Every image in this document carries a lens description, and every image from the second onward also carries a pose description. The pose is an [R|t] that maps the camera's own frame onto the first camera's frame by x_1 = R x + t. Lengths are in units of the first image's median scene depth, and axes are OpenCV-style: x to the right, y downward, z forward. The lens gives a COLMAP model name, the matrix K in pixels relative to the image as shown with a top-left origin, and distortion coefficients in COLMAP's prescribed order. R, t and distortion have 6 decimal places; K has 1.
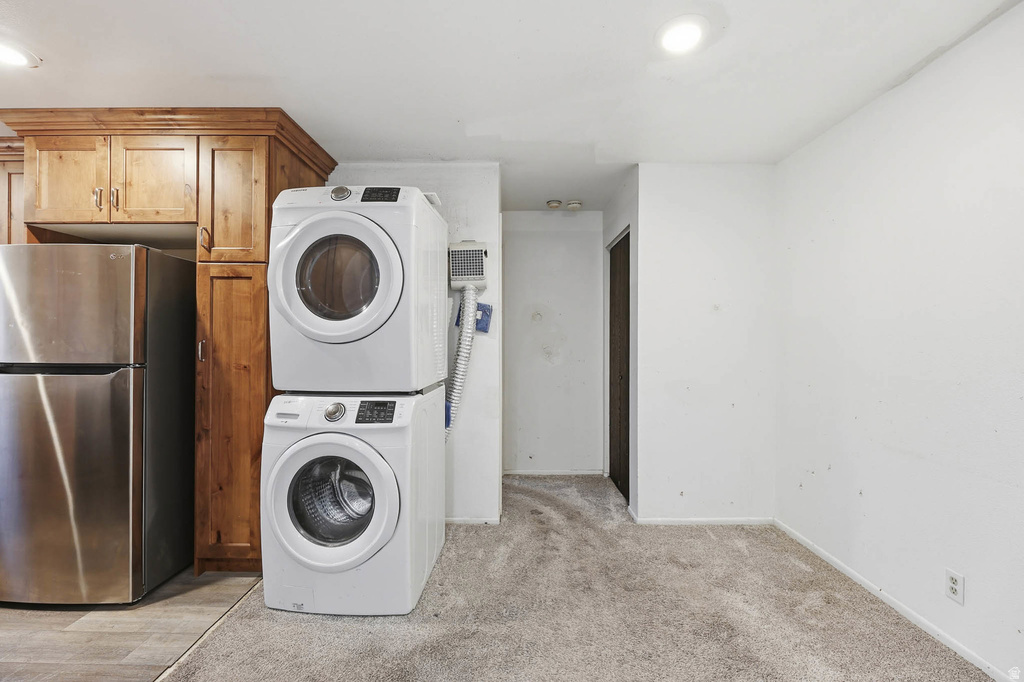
lens RADIAL K [[418.1, 0, 508.9], [0, 418.1, 339.2], [0, 0, 1]] dist [-0.004857, -0.001917]
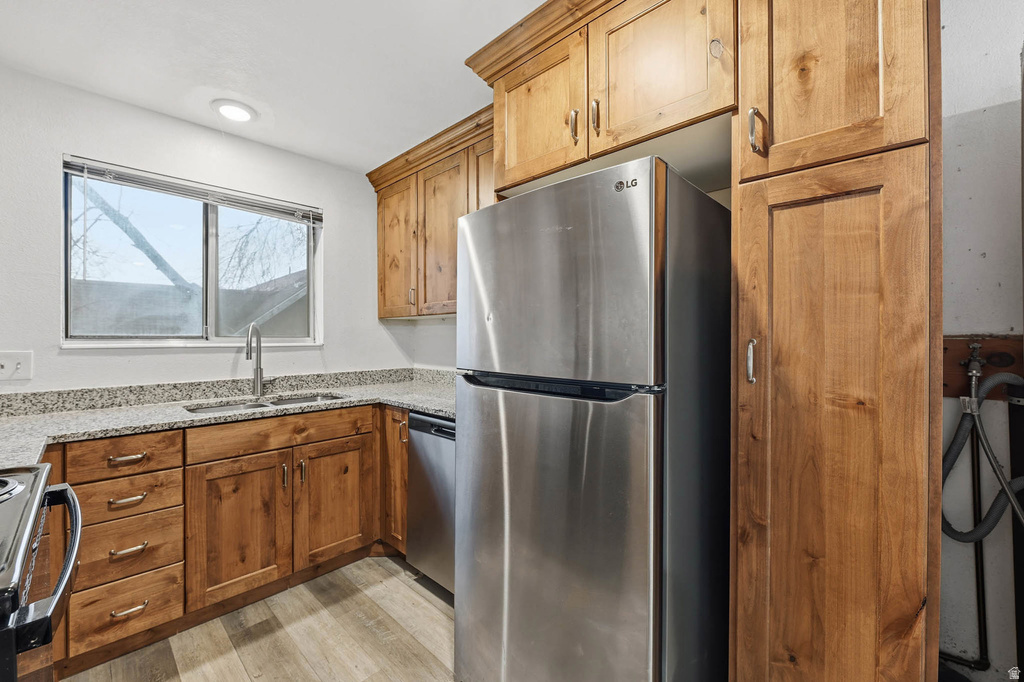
lens RADIAL K [[418.1, 0, 511.4], [0, 418.1, 338.0], [0, 0, 1]] dist [-0.004857, -0.001917]
pose [[0.714937, -0.004338, -0.699175, -0.591898], [0.002265, 0.999990, -0.003889, 0.001796], [0.699185, 0.001197, 0.714940, 0.451282]]
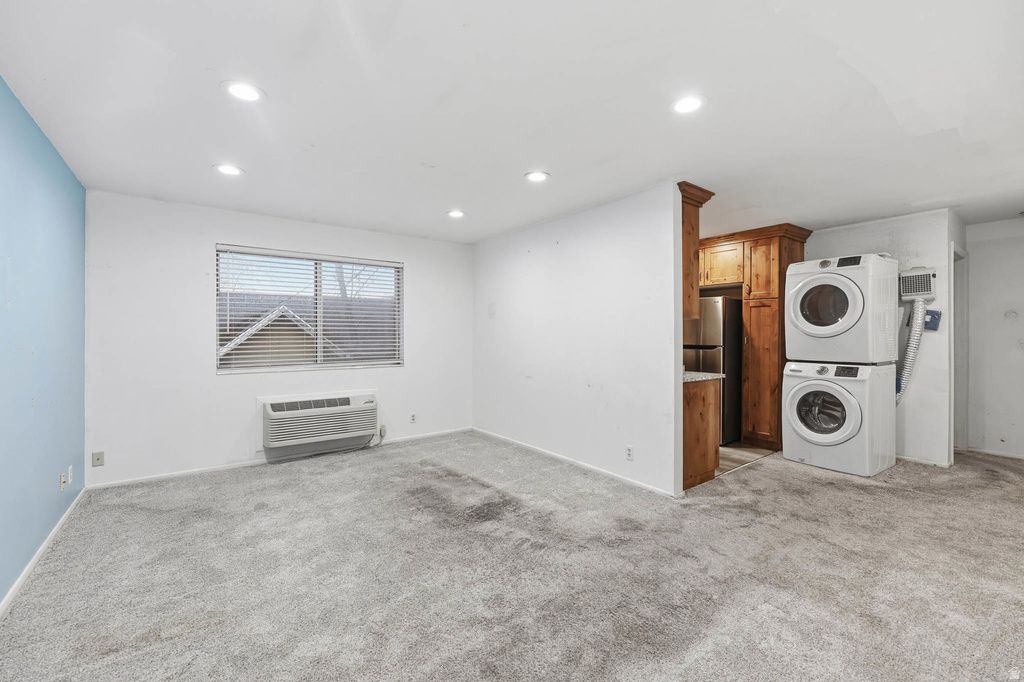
lens RADIAL K [[418.1, 0, 512.3], [0, 418.1, 336.5], [0, 0, 1]] dist [-0.004857, -0.001917]
pose [[0.598133, 0.000675, -0.801397, 0.278579], [0.001010, 0.999998, 0.001596, 0.000587], [0.801396, -0.001764, 0.598131, -1.274213]]
